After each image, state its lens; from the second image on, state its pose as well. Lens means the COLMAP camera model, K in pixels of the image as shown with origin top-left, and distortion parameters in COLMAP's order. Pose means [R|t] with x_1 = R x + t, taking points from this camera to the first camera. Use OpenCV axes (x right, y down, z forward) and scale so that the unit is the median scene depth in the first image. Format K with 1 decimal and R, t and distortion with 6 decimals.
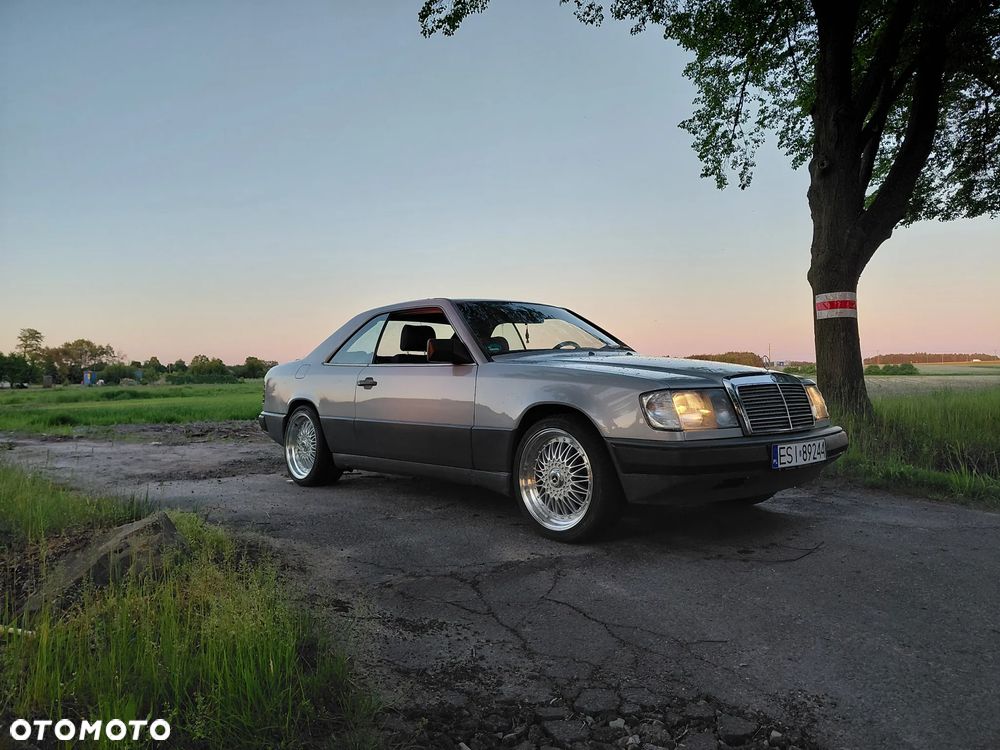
lens RADIAL K [[735.5, 0, 504.1], [0, 735.5, 363.0], [0, 0, 1]] dist [0.084802, -0.140610]
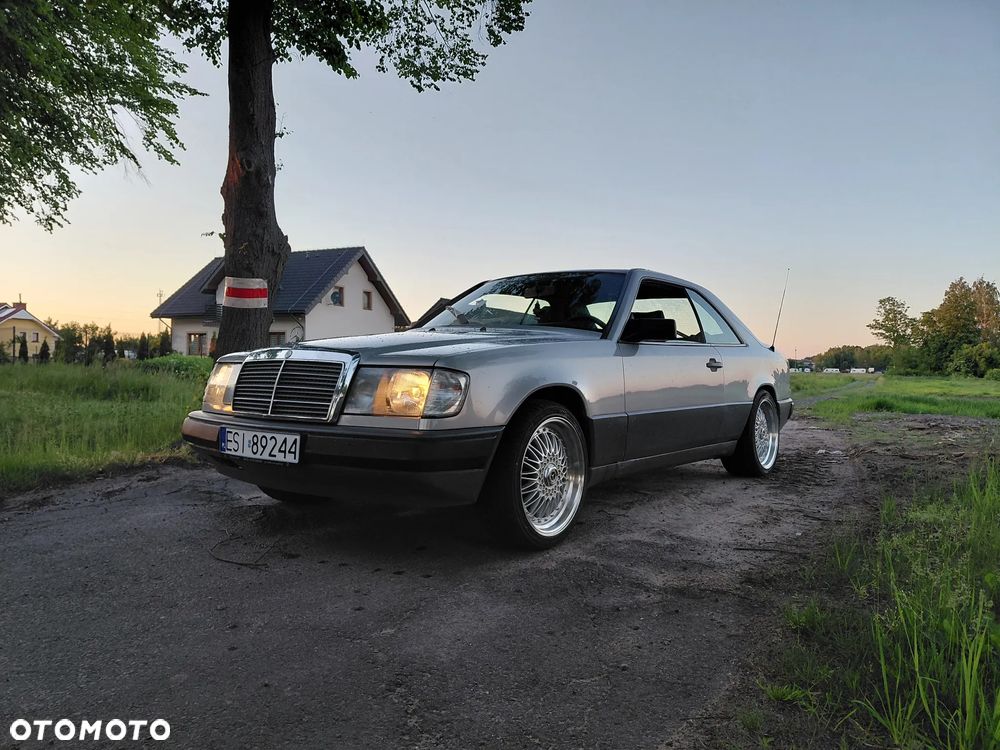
lens RADIAL K [[737.2, 0, 511.1], [0, 737.2, 367.3], [0, 0, 1]] dist [0.077461, -0.134703]
pose [[0.216999, 0.014764, -0.976060, 0.840116], [0.001944, 0.999877, 0.015557, 0.015961], [0.976170, -0.005273, 0.216944, 0.731129]]
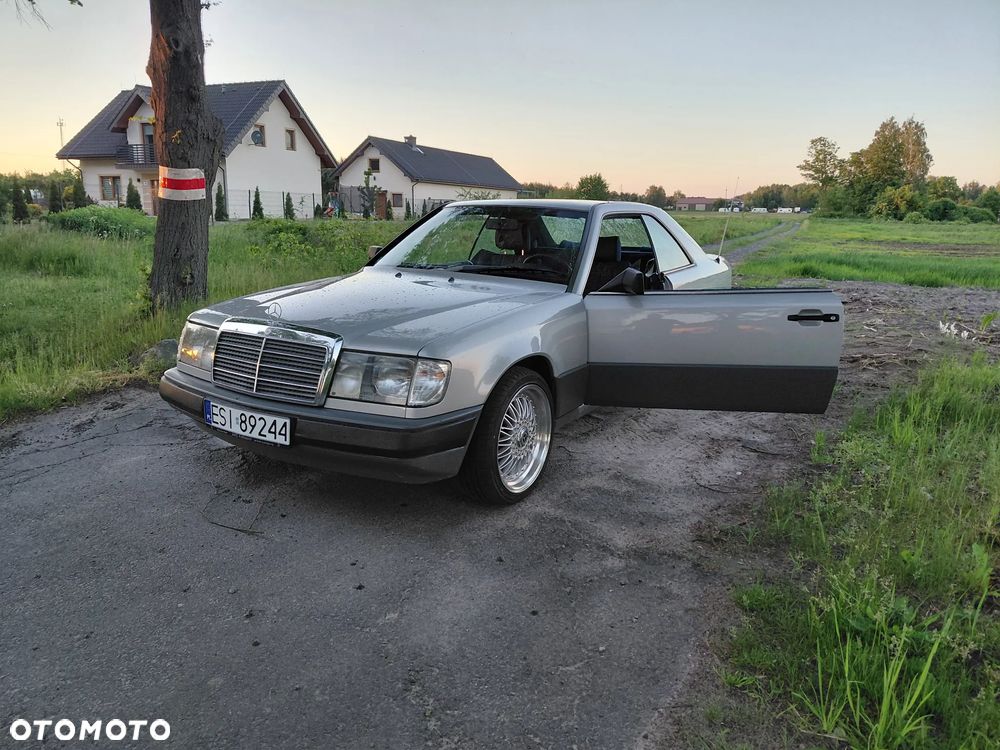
lens RADIAL K [[735.3, 0, 502.9], [0, 735.3, 357.4], [0, 0, 1]] dist [0.083132, -0.143267]
pose [[0.294152, 0.207412, -0.932981, 0.846418], [-0.003483, 0.976395, 0.215965, -0.091238], [0.955752, -0.060277, 0.287931, 0.695304]]
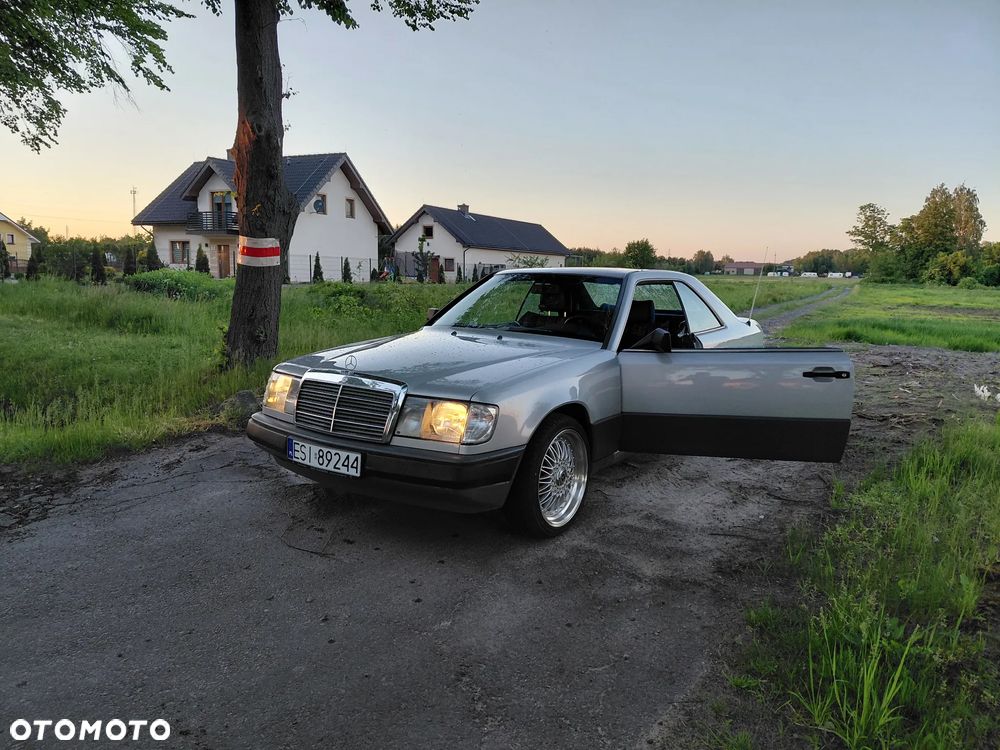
lens RADIAL K [[730.6, 0, 509.4], [0, 730.6, 358.1], [0, 0, 1]] dist [0.083266, -0.132364]
pose [[0.239223, 0.132649, -0.961861, 0.927993], [-0.005646, 0.990797, 0.135235, -0.096681], [0.970948, -0.026920, 0.237771, 0.675593]]
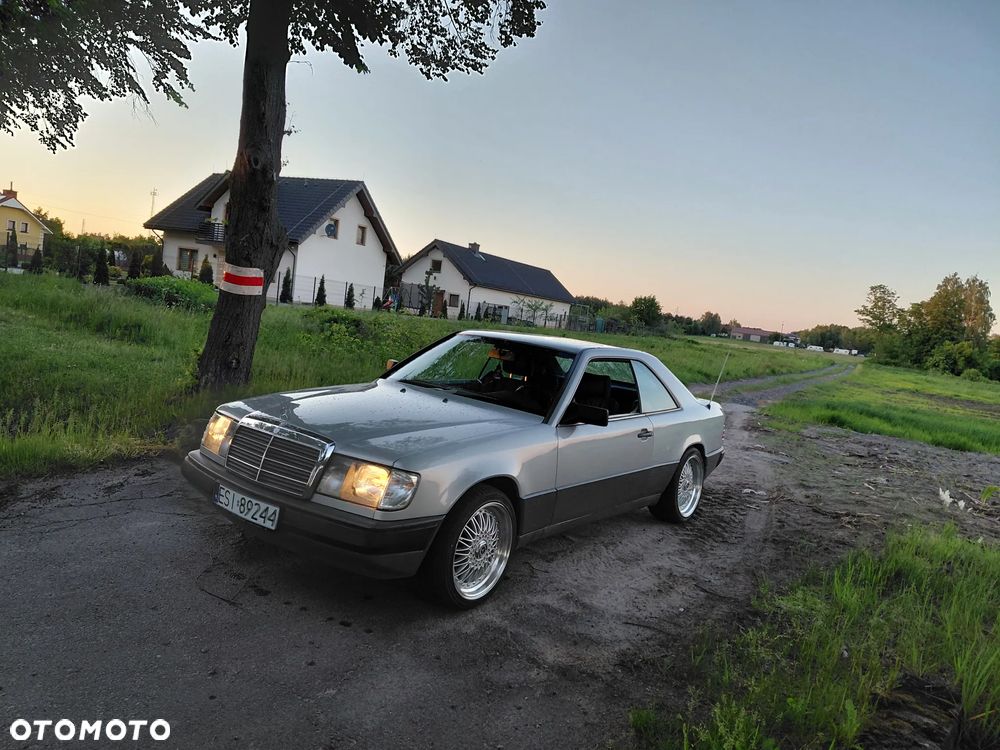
lens RADIAL K [[735.5, 0, 504.1], [0, 735.5, 363.0], [0, 0, 1]] dist [0.084802, -0.140610]
pose [[0.220329, 0.111082, -0.969080, 0.952266], [-0.112450, 0.989763, 0.087887, -0.130941], [0.968922, 0.089610, 0.230565, 0.729184]]
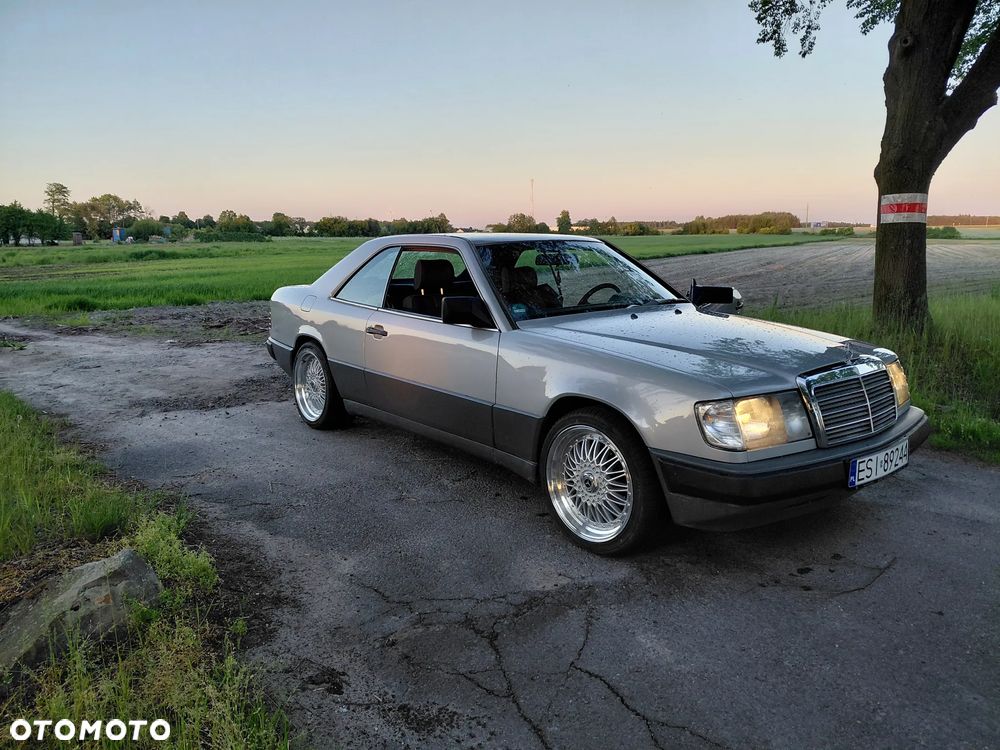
lens RADIAL K [[734.1, 0, 508.7], [0, 734.1, 358.5], [0, 0, 1]] dist [0.077720, -0.118367]
pose [[0.999449, 0.014132, -0.030027, -0.000162], [-0.008425, 0.983207, 0.182300, -0.096562], [0.032099, -0.181946, 0.982784, 0.118881]]
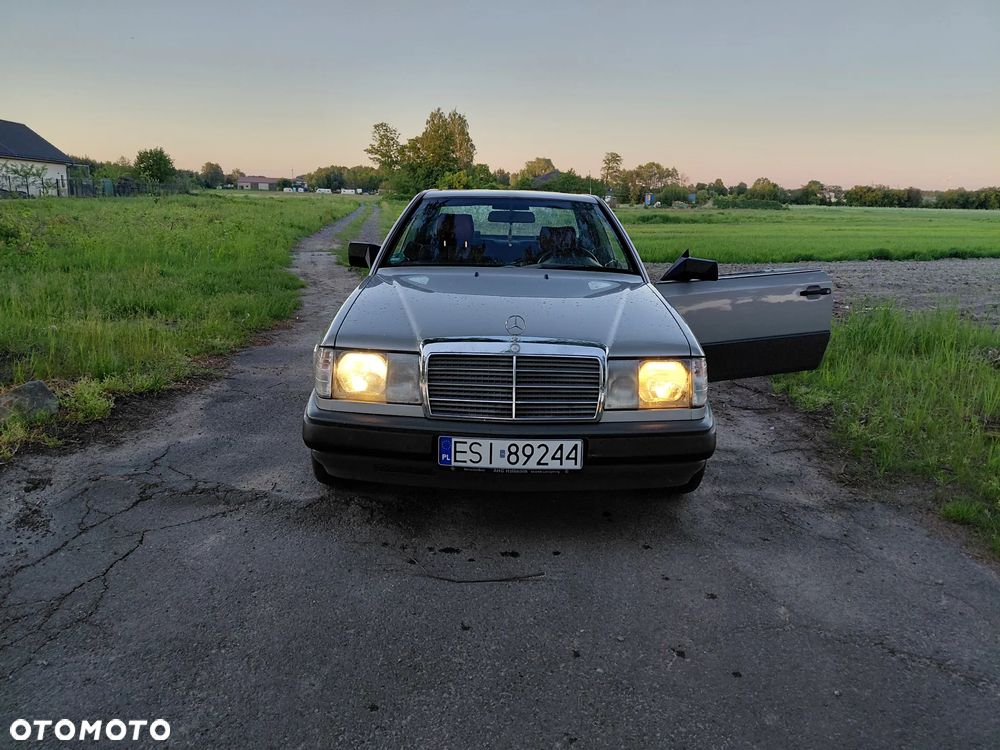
lens RADIAL K [[737.2, 0, 511.1], [0, 737.2, 367.3], [0, 0, 1]] dist [0.077461, -0.134703]
pose [[0.761255, 0.176265, -0.624037, 0.563689], [-0.024019, 0.969351, 0.244501, -0.095120], [0.648008, -0.171139, 0.742157, 0.311345]]
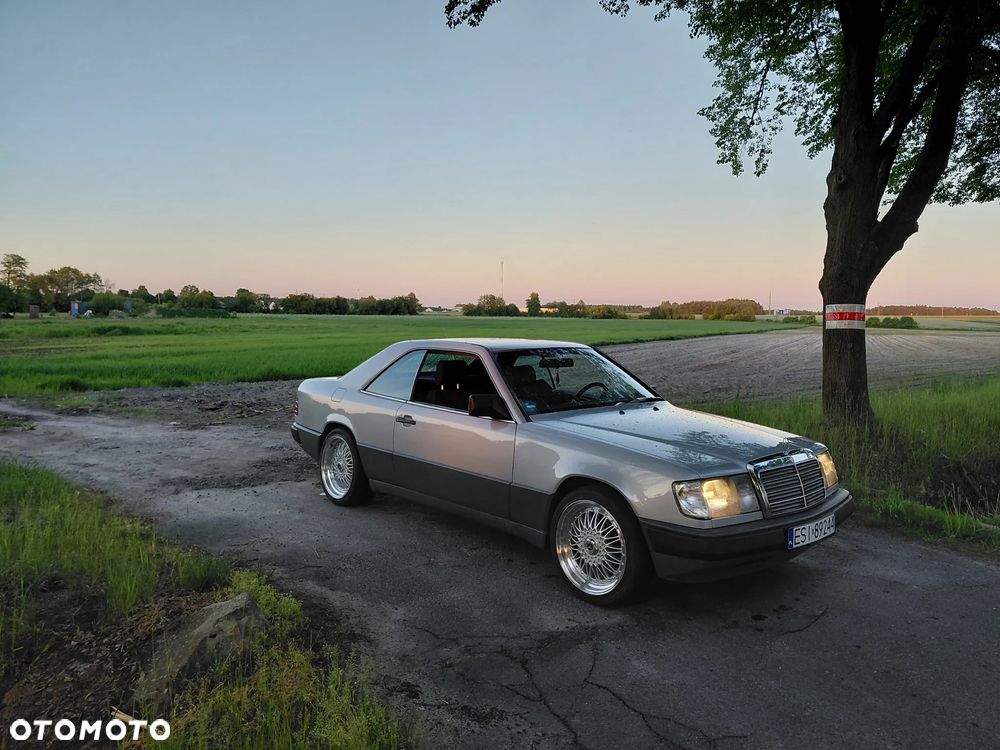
lens RADIAL K [[746.8, 0, 517.1], [0, 746.8, 353.2], [0, 0, 1]] dist [0.081728, -0.134674]
pose [[0.999357, 0.028409, 0.021896, -0.048775], [-0.029807, 0.997345, 0.066438, -0.135795], [-0.019951, -0.067048, 0.997550, -0.063139]]
